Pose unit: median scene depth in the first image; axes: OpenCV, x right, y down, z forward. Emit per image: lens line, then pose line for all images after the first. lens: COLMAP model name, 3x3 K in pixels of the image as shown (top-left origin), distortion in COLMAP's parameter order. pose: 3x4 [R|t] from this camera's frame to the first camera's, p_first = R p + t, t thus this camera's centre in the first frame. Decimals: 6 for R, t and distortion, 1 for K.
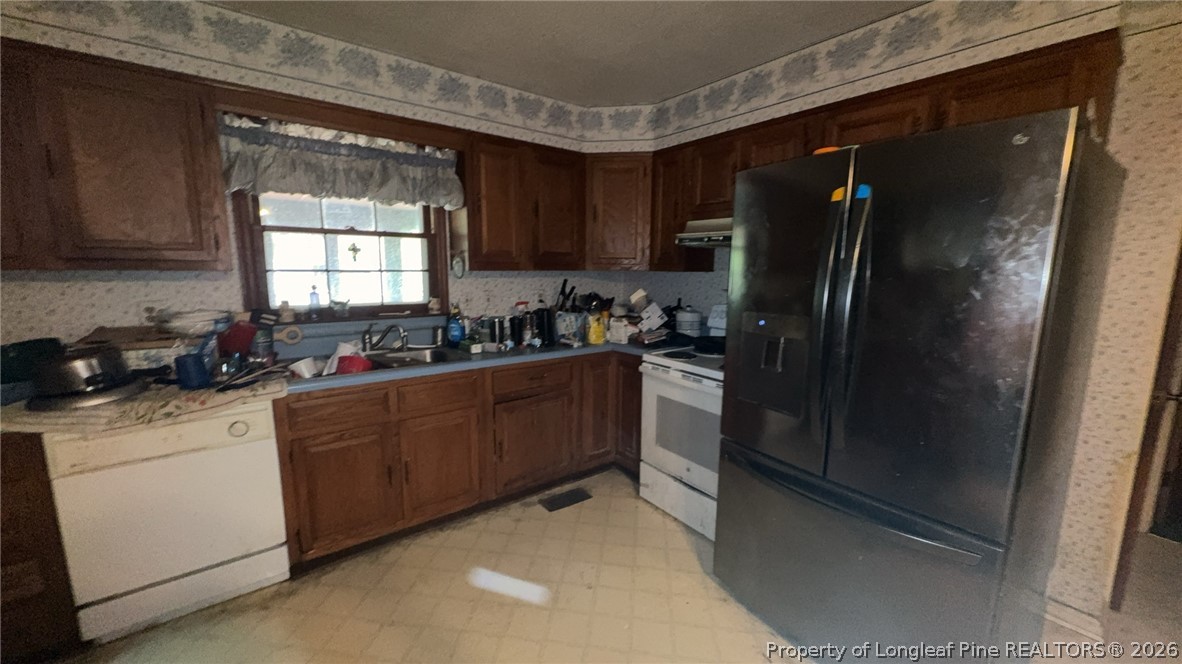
lens RADIAL K [[448.4, 0, 591.0], [0, 448.4, 332.0], [0, 0, 1]] dist [0.003485, -0.000171]
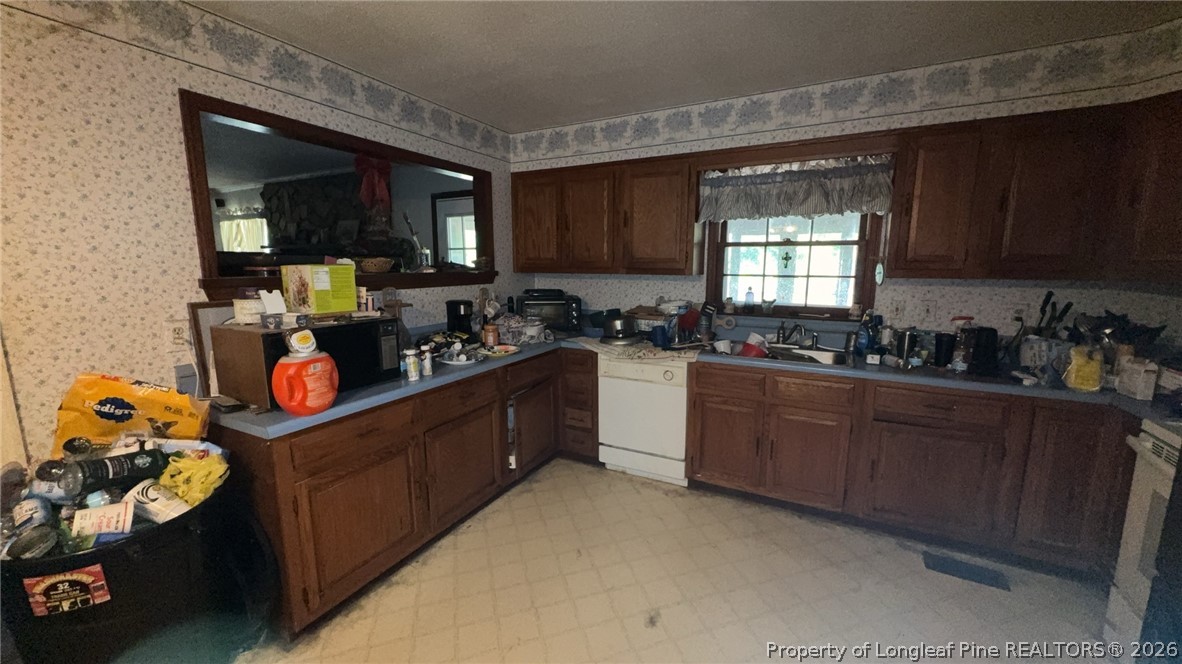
lens RADIAL K [[448.4, 0, 591.0], [0, 448.4, 332.0], [0, 0, 1]] dist [0.003485, -0.000171]
pose [[0.420900, 0.129952, -0.897750, 0.380062], [-0.131197, 0.988000, 0.081506, -0.021671], [0.897569, 0.083476, 0.432898, 0.043872]]
